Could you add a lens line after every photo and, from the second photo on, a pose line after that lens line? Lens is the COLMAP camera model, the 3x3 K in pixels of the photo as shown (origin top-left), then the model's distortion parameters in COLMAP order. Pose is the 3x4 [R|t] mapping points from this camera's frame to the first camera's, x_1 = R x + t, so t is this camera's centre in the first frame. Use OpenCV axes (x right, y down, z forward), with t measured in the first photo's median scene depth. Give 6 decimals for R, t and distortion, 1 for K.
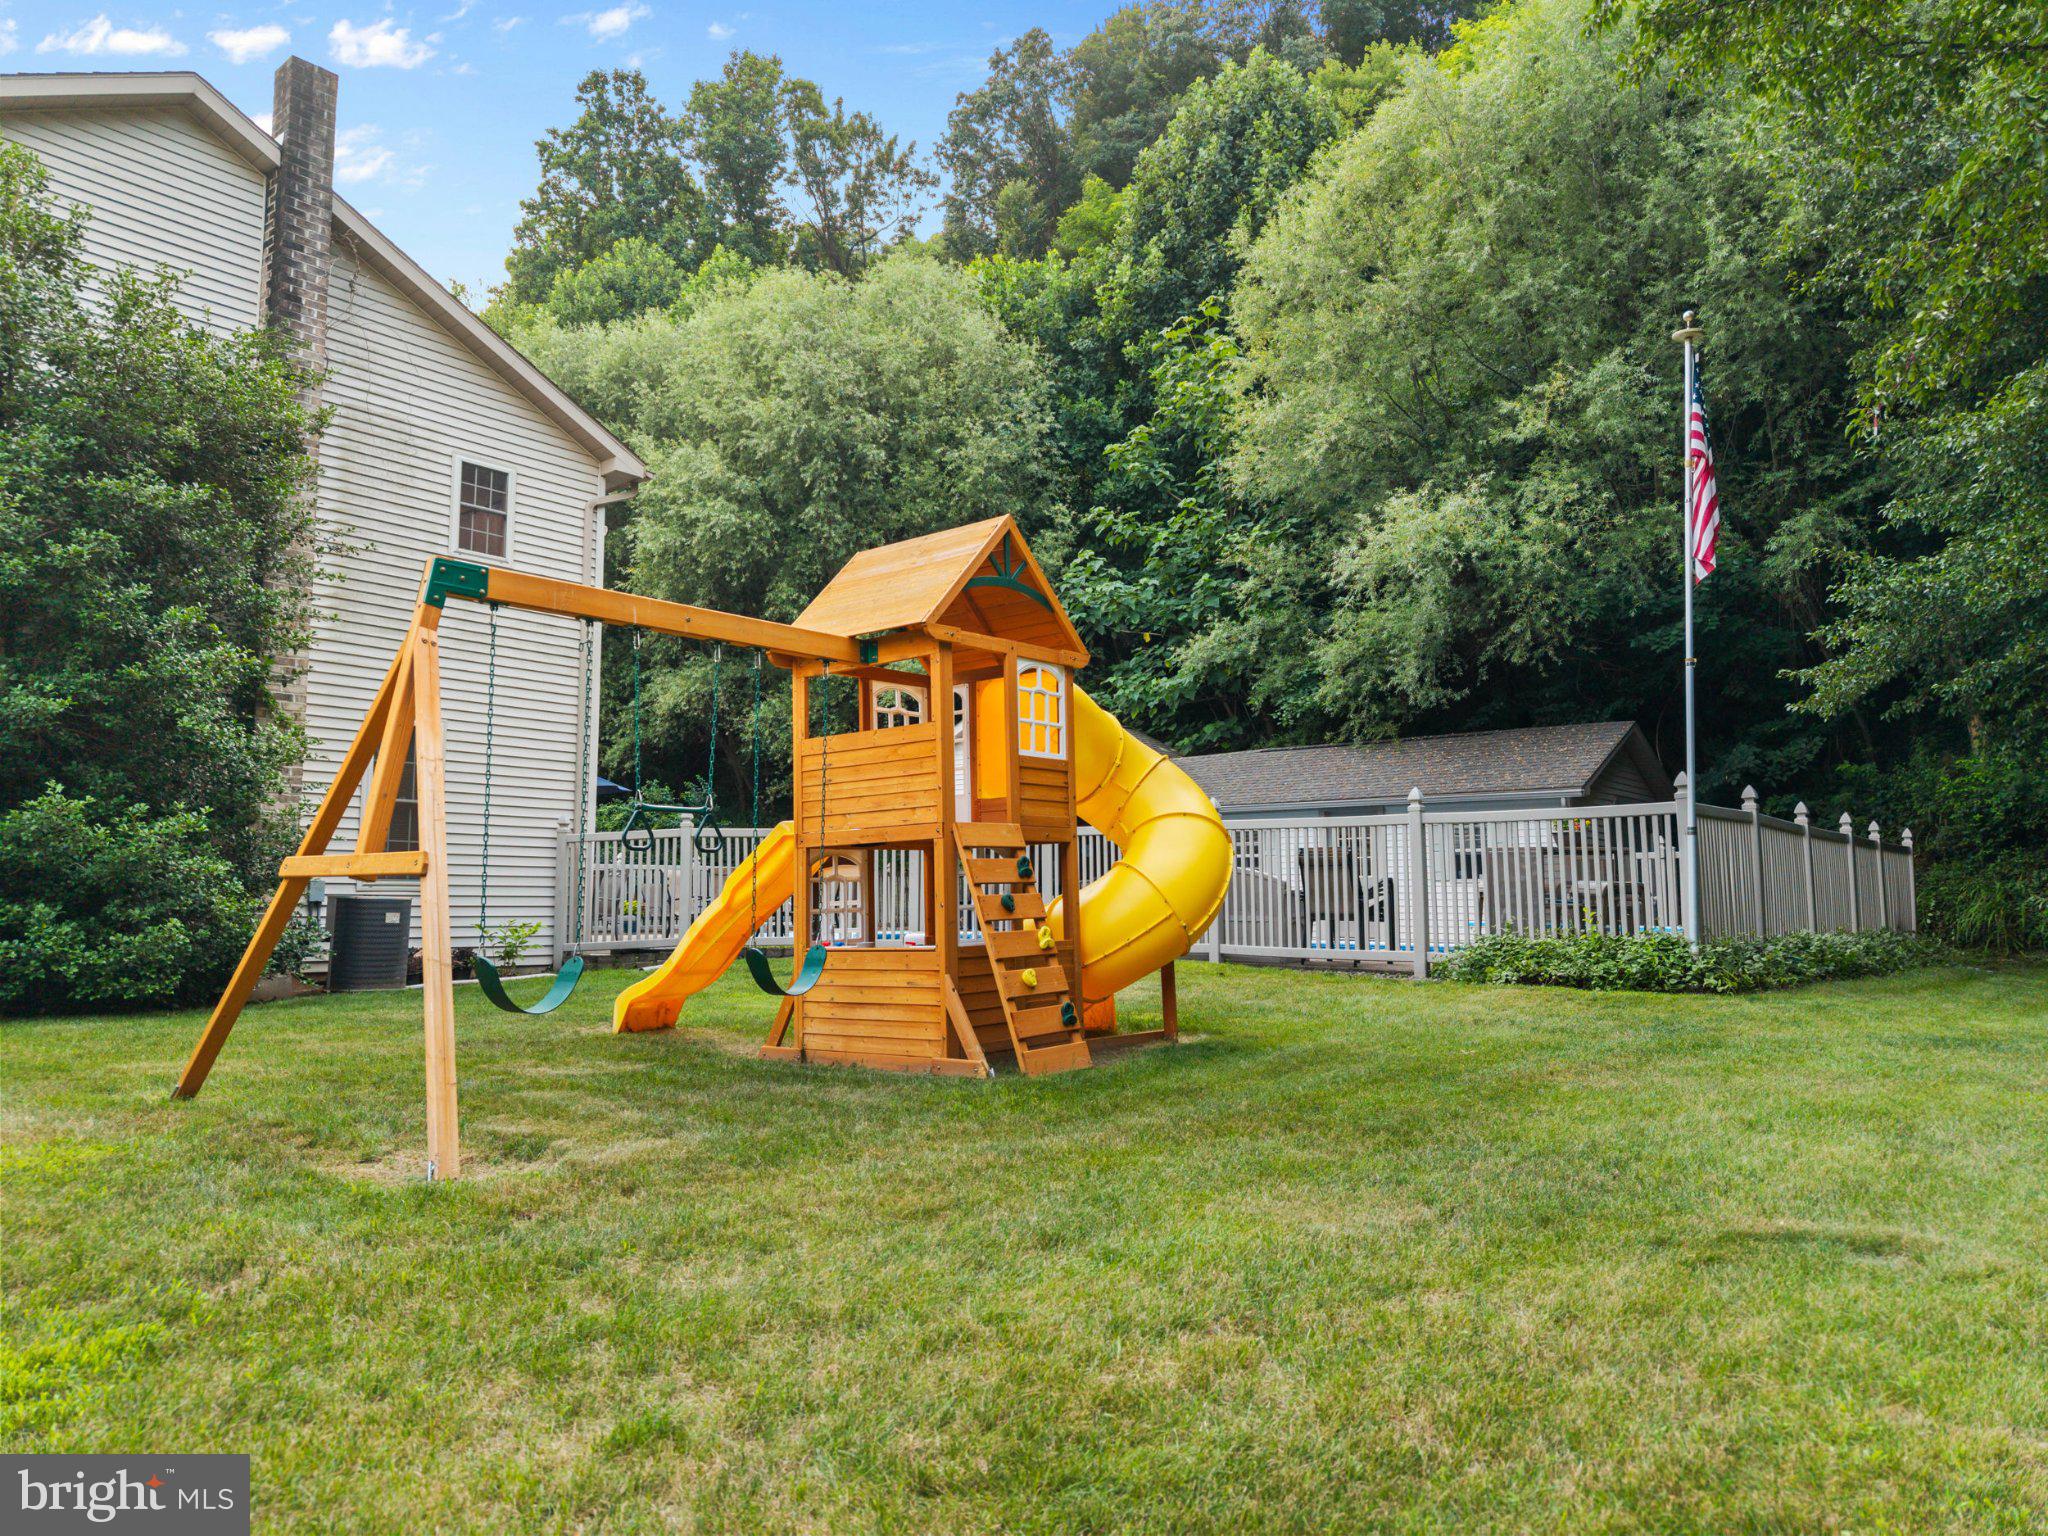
lens RADIAL K [[1374.8, 0, 1024.9], [0, 1374.8, 778.1], [0, 0, 1]] dist [0.005745, -0.001916]
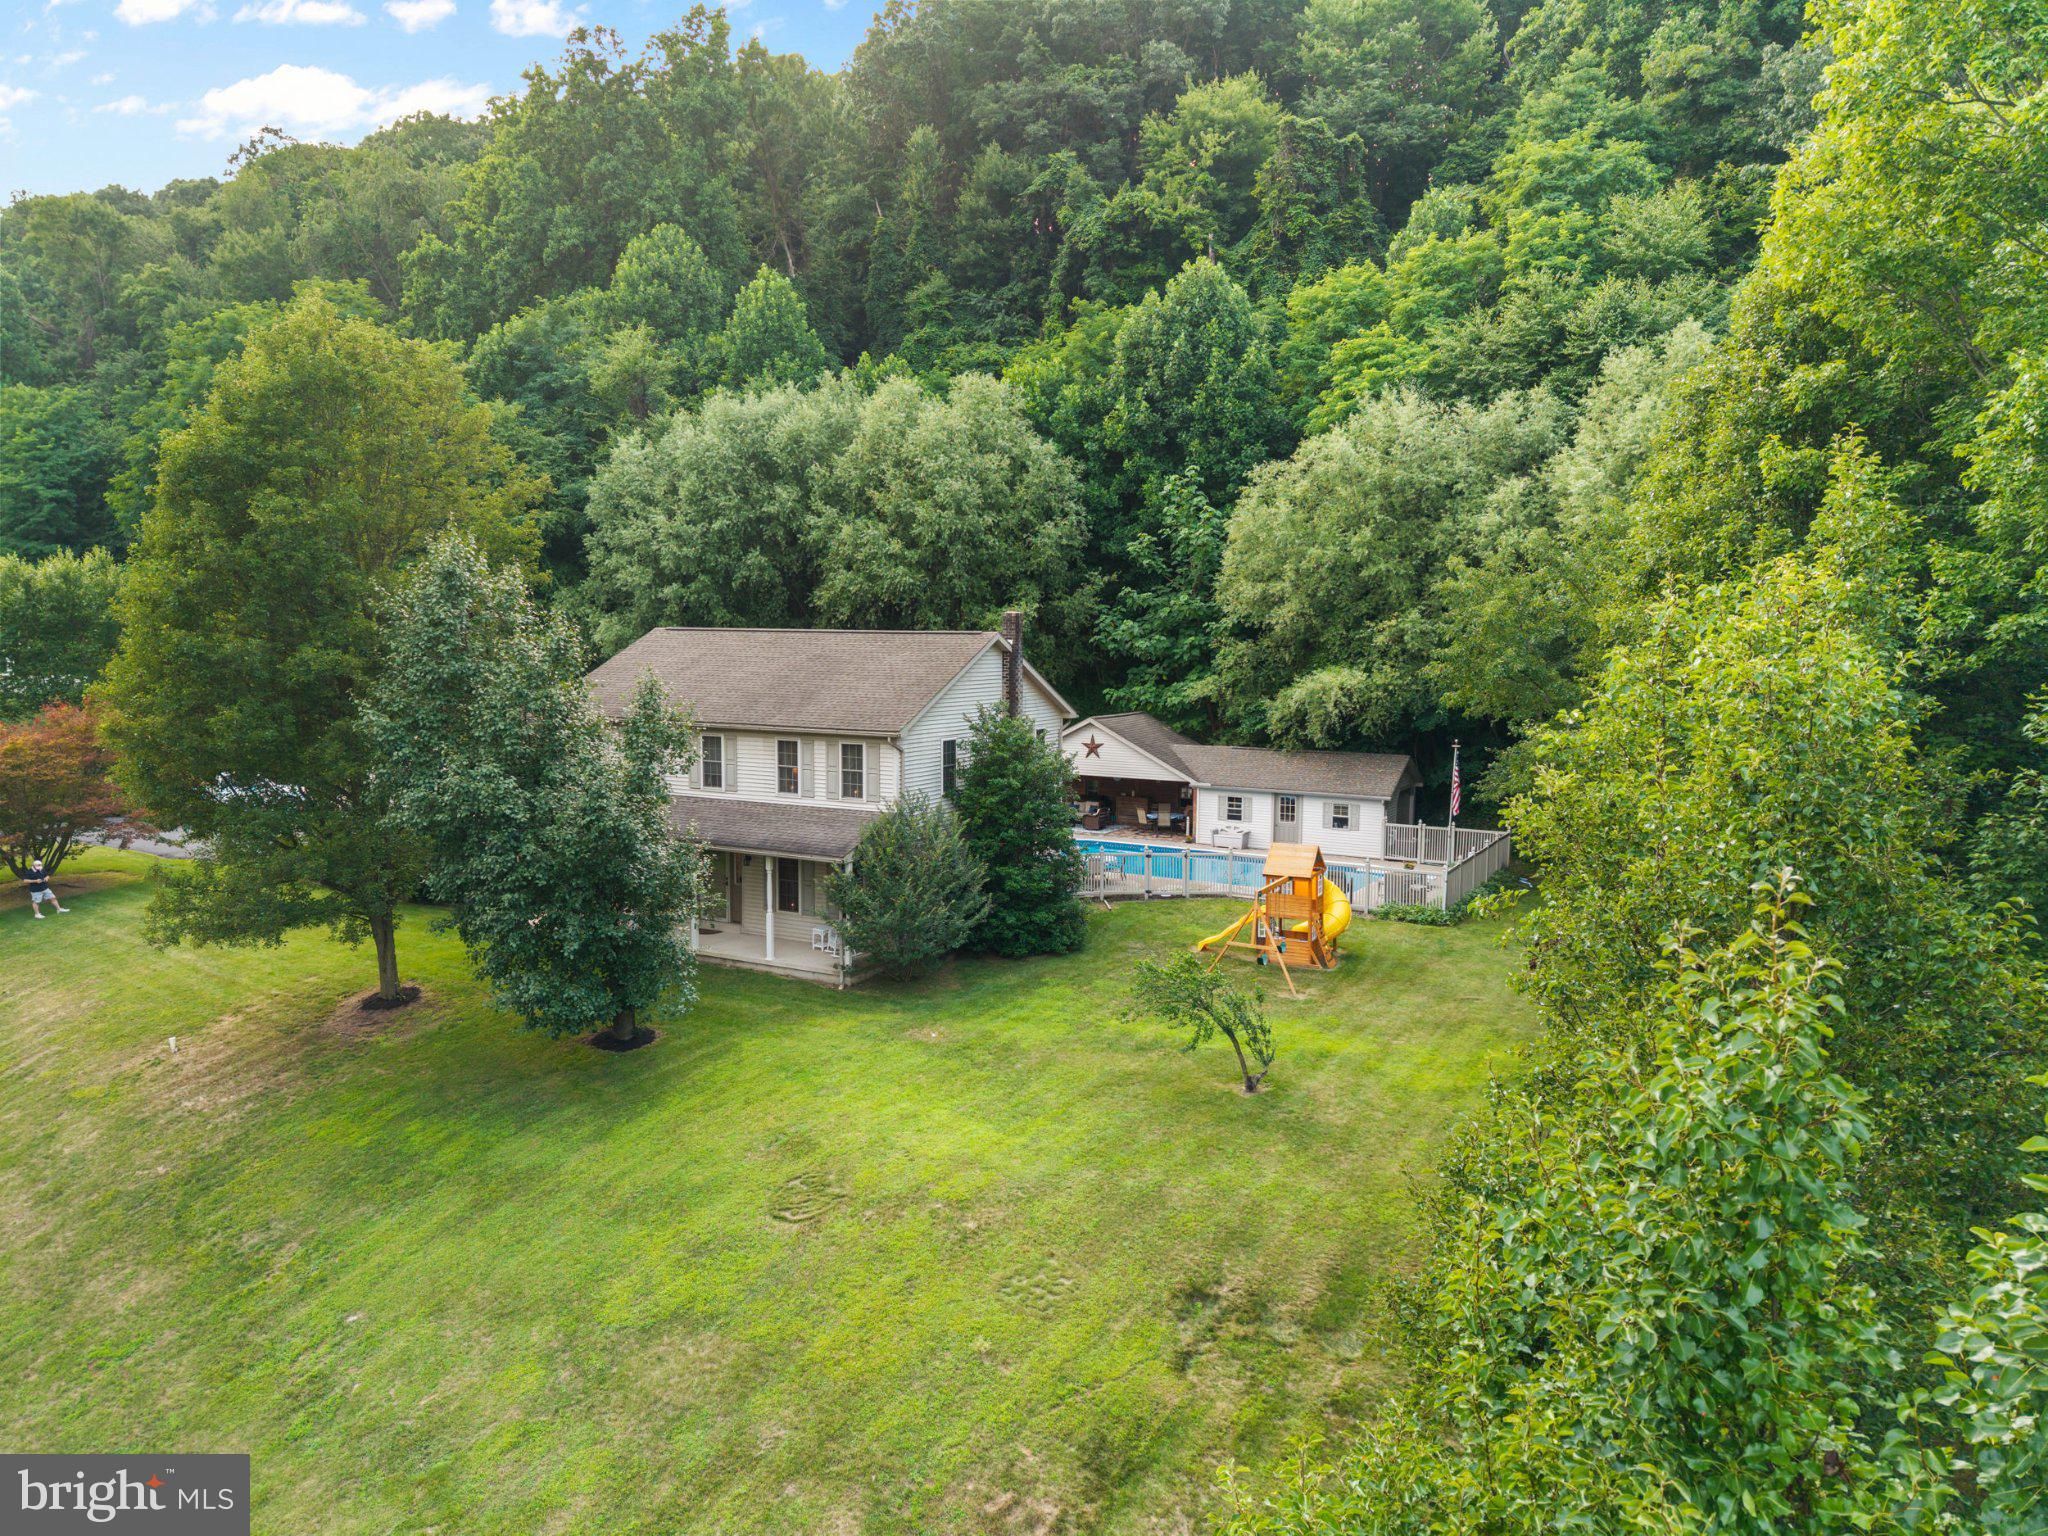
lens RADIAL K [[1374.8, 0, 1024.9], [0, 1374.8, 778.1], [0, 0, 1]] dist [0.005745, -0.001916]
pose [[0.979645, -0.013220, 0.200301, -0.515577], [-0.025995, 0.981073, 0.191887, -0.346421], [-0.199047, -0.193188, 0.960759, -0.860259]]
